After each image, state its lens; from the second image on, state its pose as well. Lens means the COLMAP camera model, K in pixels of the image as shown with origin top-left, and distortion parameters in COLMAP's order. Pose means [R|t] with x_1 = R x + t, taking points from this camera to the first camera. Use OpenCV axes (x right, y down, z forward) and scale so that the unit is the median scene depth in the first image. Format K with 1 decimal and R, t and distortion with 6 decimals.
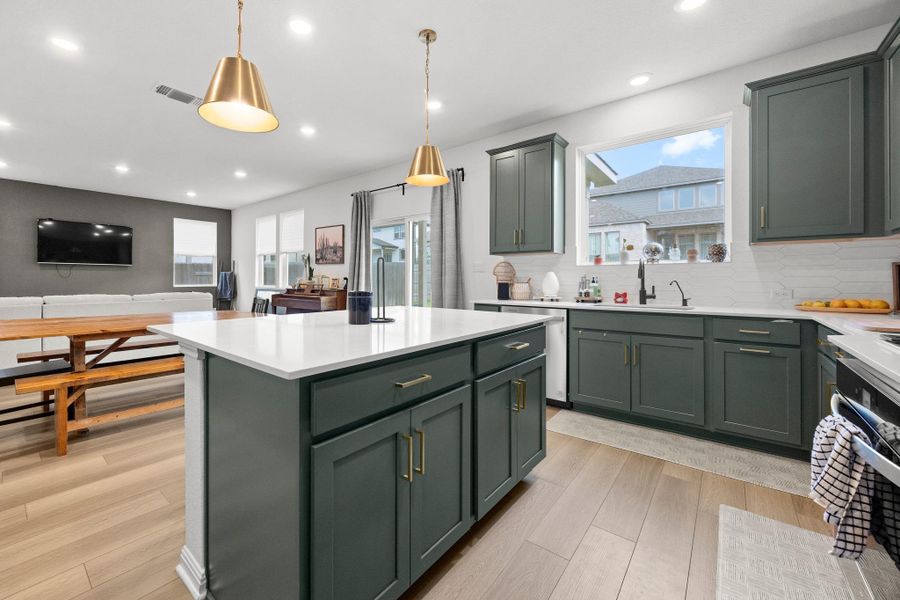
lens RADIAL K [[358.3, 0, 439.2], [0, 358.3, 274.3], [0, 0, 1]] dist [0.000658, -0.000618]
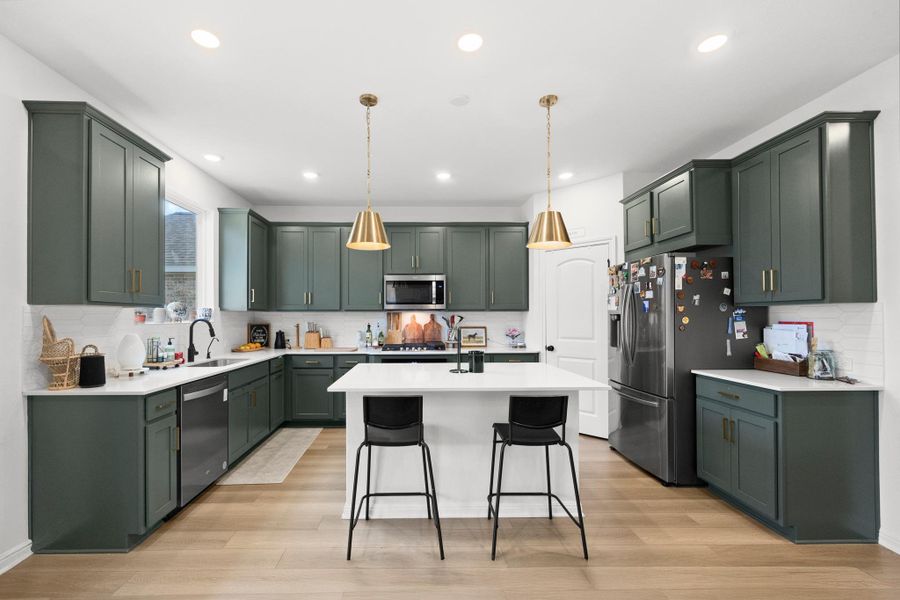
lens RADIAL K [[390.0, 0, 434.2], [0, 390.0, 314.5], [0, 0, 1]] dist [-0.016649, 0.000817]
pose [[-0.664349, 0.004754, 0.747407, -0.376982], [-0.008211, 0.999873, -0.013658, -0.022523], [-0.747377, -0.015211, -0.664226, 0.613765]]
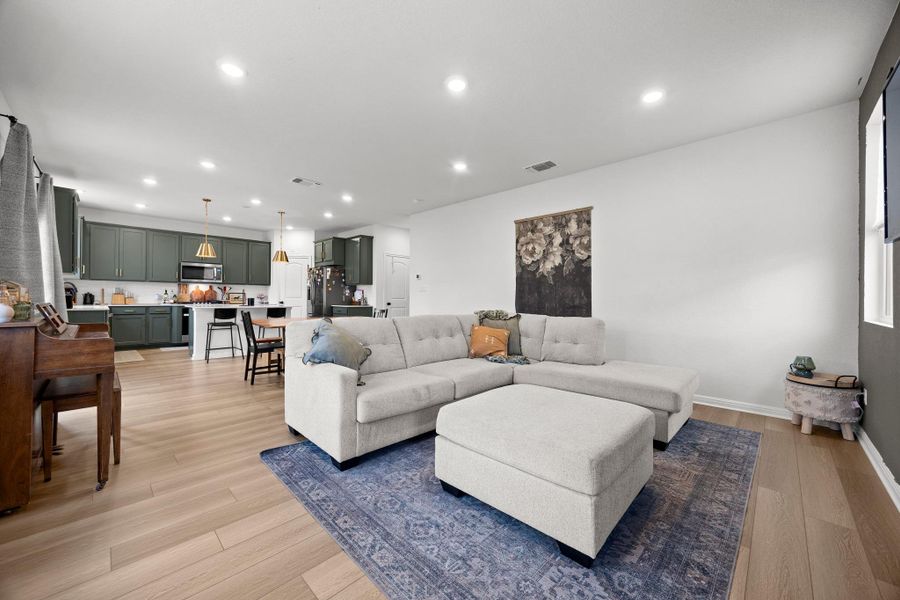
lens RADIAL K [[342.5, 0, 466.6], [0, 342.5, 297.4], [0, 0, 1]] dist [-0.006171, -0.000343]
pose [[-0.997827, -0.009578, 0.065182, -0.825261], [-0.010632, 0.999818, -0.015847, 0.022134], [-0.065018, -0.016505, -0.997748, 1.317071]]
